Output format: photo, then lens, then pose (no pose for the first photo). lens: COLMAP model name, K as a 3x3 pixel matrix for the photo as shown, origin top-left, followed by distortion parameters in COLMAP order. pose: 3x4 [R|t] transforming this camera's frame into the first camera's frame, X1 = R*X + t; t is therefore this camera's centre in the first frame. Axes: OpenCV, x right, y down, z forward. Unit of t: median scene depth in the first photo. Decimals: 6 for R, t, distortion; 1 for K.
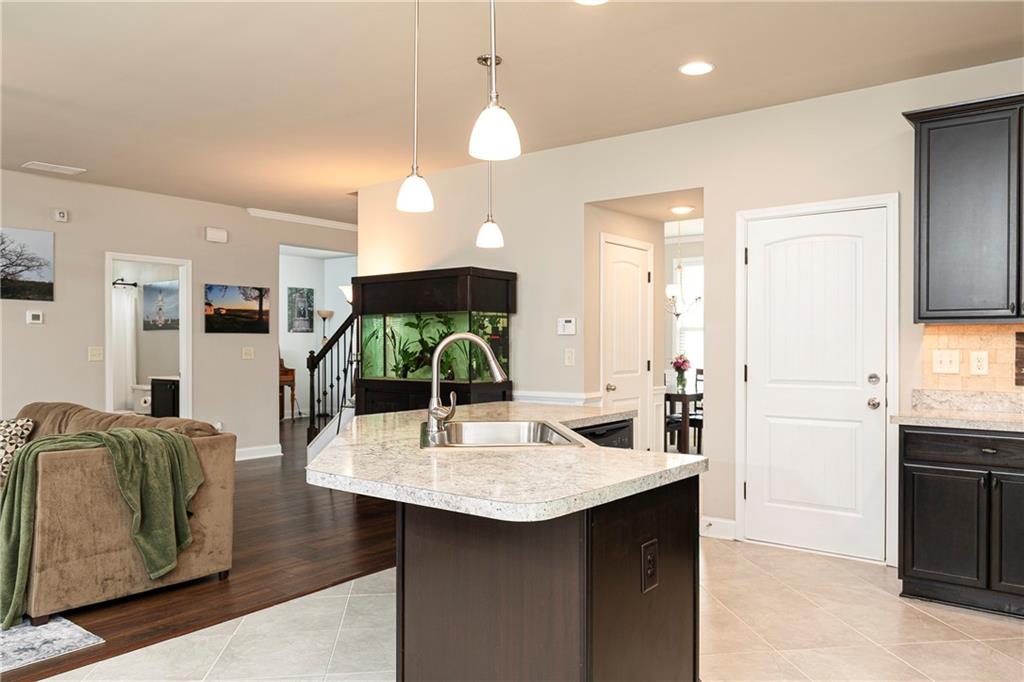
lens RADIAL K [[747.1, 0, 509.0], [0, 747.1, 346.5], [0, 0, 1]] dist [-0.000592, 0.001609]
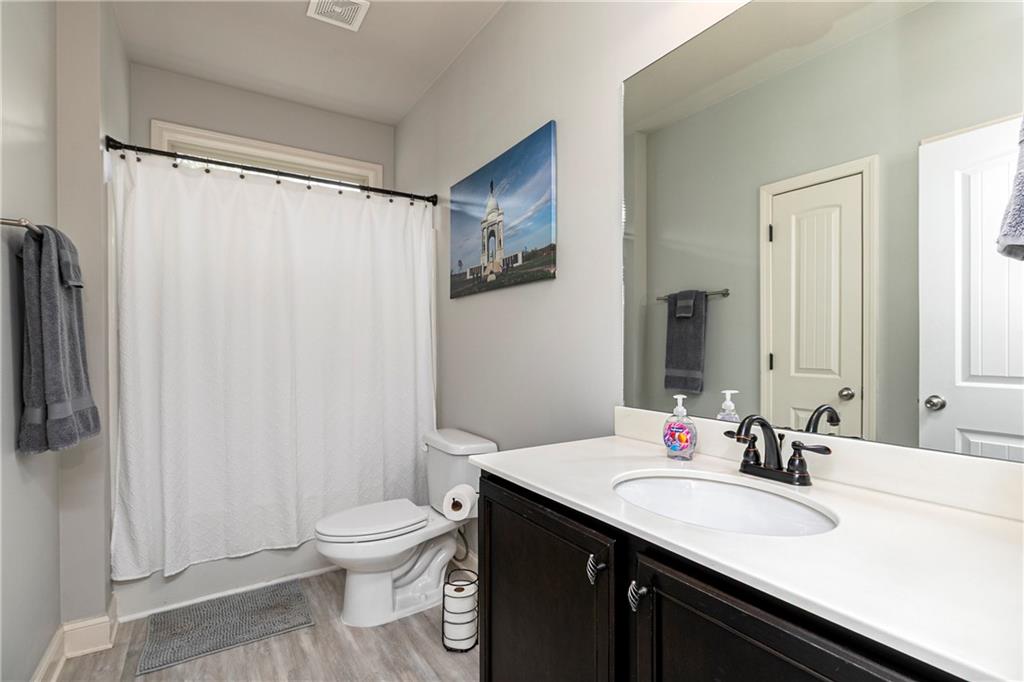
lens RADIAL K [[490.5, 0, 511.4], [0, 490.5, 342.6], [0, 0, 1]] dist [0.000169, 0.000001]
pose [[0.942539, -0.002946, -0.334083, -0.376730], [0.004397, 0.999984, 0.003588, 0.002810], [0.334067, -0.004851, 0.942537, 0.775021]]
